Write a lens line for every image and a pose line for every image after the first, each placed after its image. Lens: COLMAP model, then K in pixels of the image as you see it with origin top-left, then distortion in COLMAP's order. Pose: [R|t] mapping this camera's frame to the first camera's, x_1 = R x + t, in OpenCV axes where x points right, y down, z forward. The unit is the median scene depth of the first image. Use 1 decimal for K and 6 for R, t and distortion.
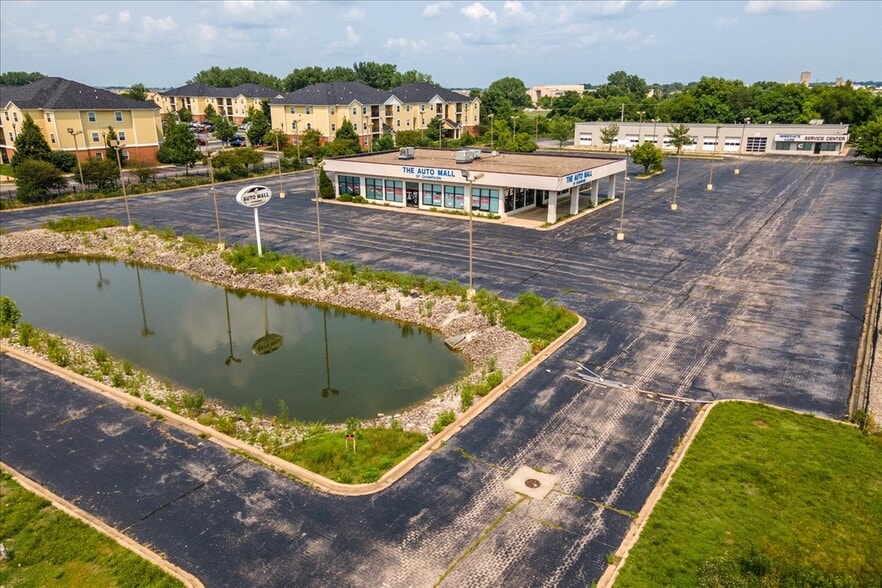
lens RADIAL K [[643.7, 0, 444.8], [0, 643.7, 289.6], [0, 0, 1]] dist [0.029485, 0.072464]
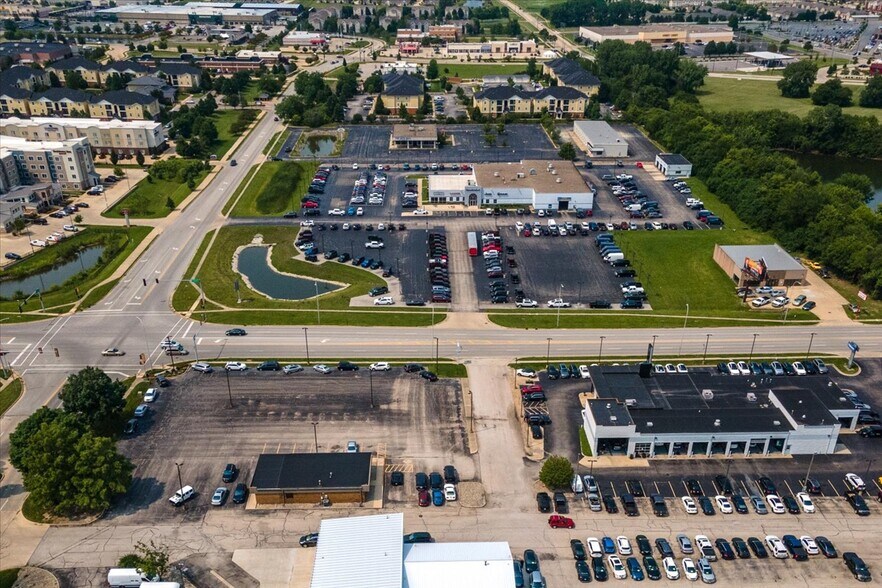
lens RADIAL K [[901.7, 0, 441.0], [0, 901.7, 294.0], [0, 0, 1]] dist [0.055198, 0.000245]
pose [[0.570548, 0.307181, -0.761652, 4.824030], [-0.245519, 0.948800, 0.198742, -0.417759], [0.783706, 0.073609, 0.616755, -2.232023]]
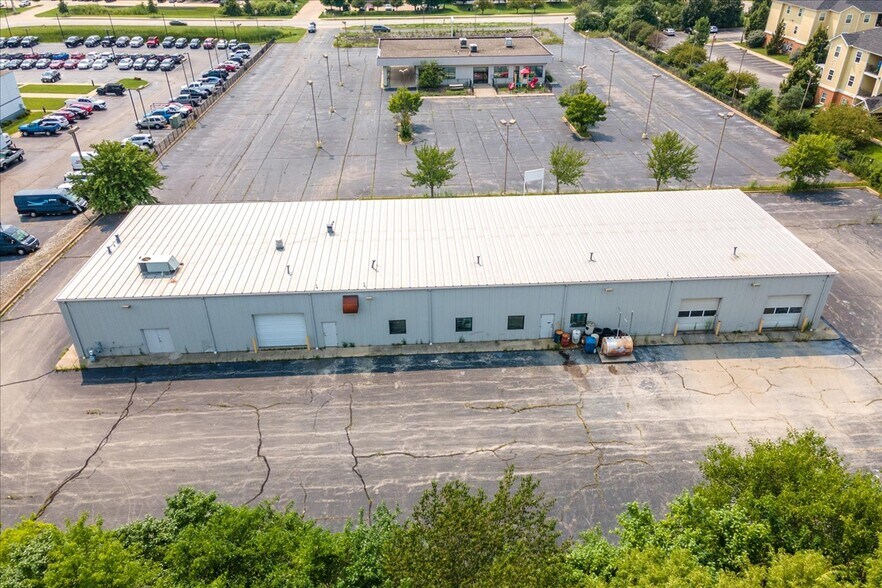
lens RADIAL K [[643.7, 0, 444.8], [0, 643.7, 289.6], [0, 0, 1]] dist [0.029485, 0.072464]
pose [[-0.798756, 0.309413, -0.515996, 1.155297], [-0.171174, 0.705319, 0.687913, -0.935272], [0.576791, 0.637800, -0.510415, 2.345765]]
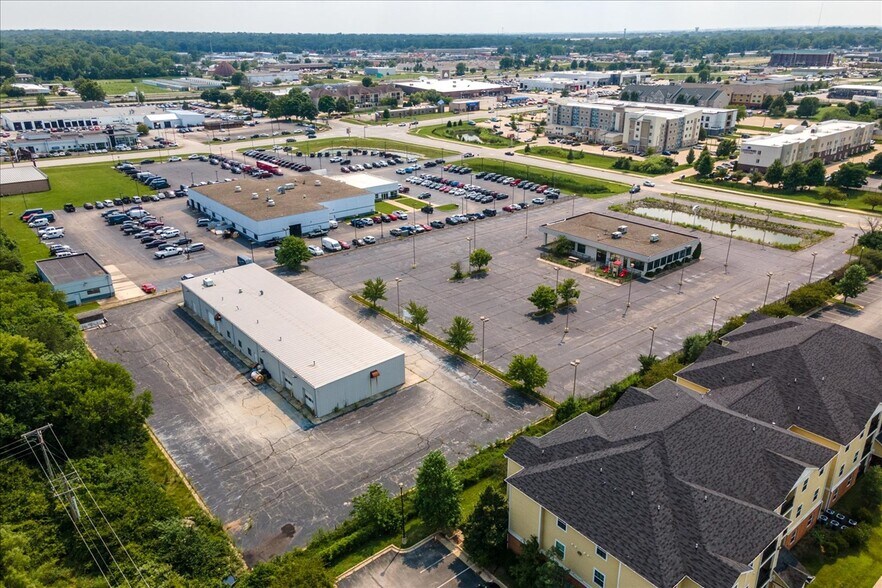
lens RADIAL K [[643.7, 0, 444.8], [0, 643.7, 289.6], [0, 0, 1]] dist [0.029485, 0.072464]
pose [[-0.956536, -0.101072, 0.273540, -0.011712], [0.094730, 0.779450, 0.619261, -1.449575], [-0.275801, 0.618258, -0.735997, 2.939741]]
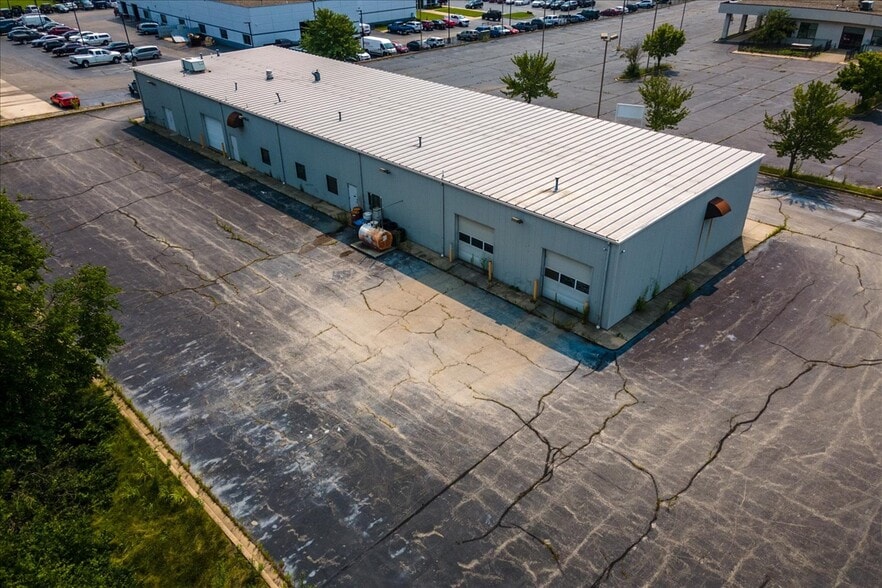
lens RADIAL K [[643.7, 0, 444.8], [0, 643.7, 289.6], [0, 0, 1]] dist [0.029485, 0.072464]
pose [[-0.978496, -0.091737, 0.184745, 0.559849], [0.074635, 0.677503, 0.731723, -0.859086], [-0.192291, 0.729776, -0.656087, 2.533135]]
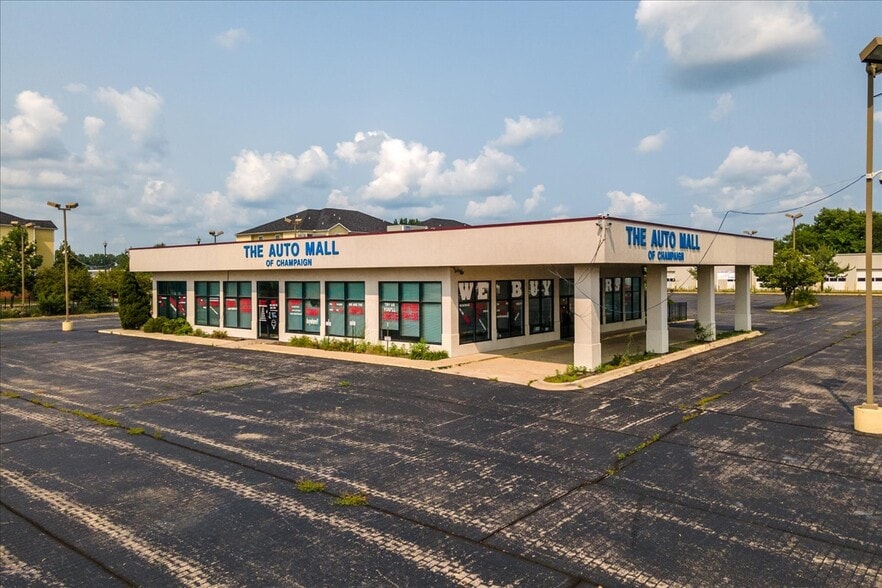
lens RADIAL K [[643.7, 0, 444.8], [0, 643.7, 289.6], [0, 0, 1]] dist [0.029485, 0.072464]
pose [[0.993267, -0.004185, -0.115771, 0.120345], [-0.027490, 0.962288, -0.270639, -0.048063], [0.112538, 0.271999, 0.955694, 0.612854]]
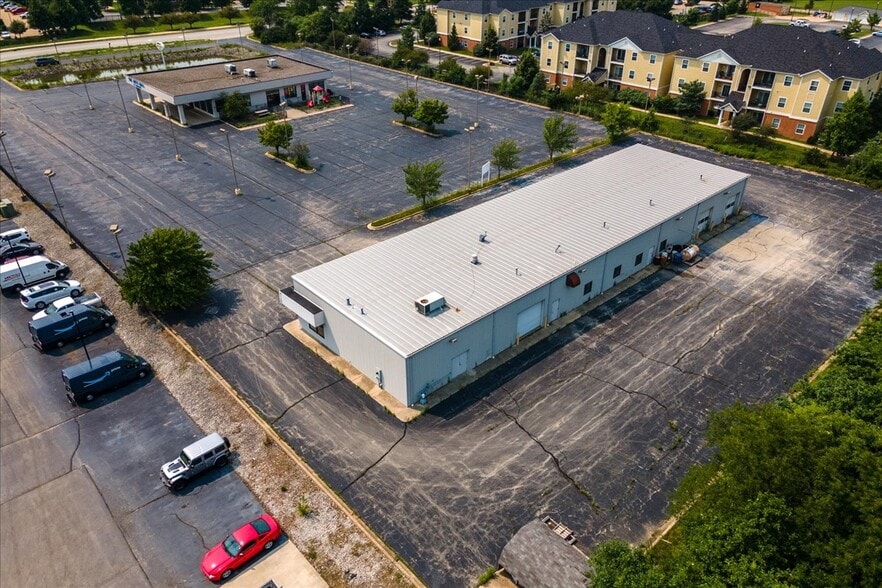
lens RADIAL K [[643.7, 0, 444.8], [0, 643.7, 289.6], [0, 0, 1]] dist [0.029485, 0.072464]
pose [[-0.235786, 0.497323, -0.834910, 1.614527], [-0.289097, 0.784342, 0.548845, -0.870807], [0.927808, 0.370780, -0.041163, 1.888179]]
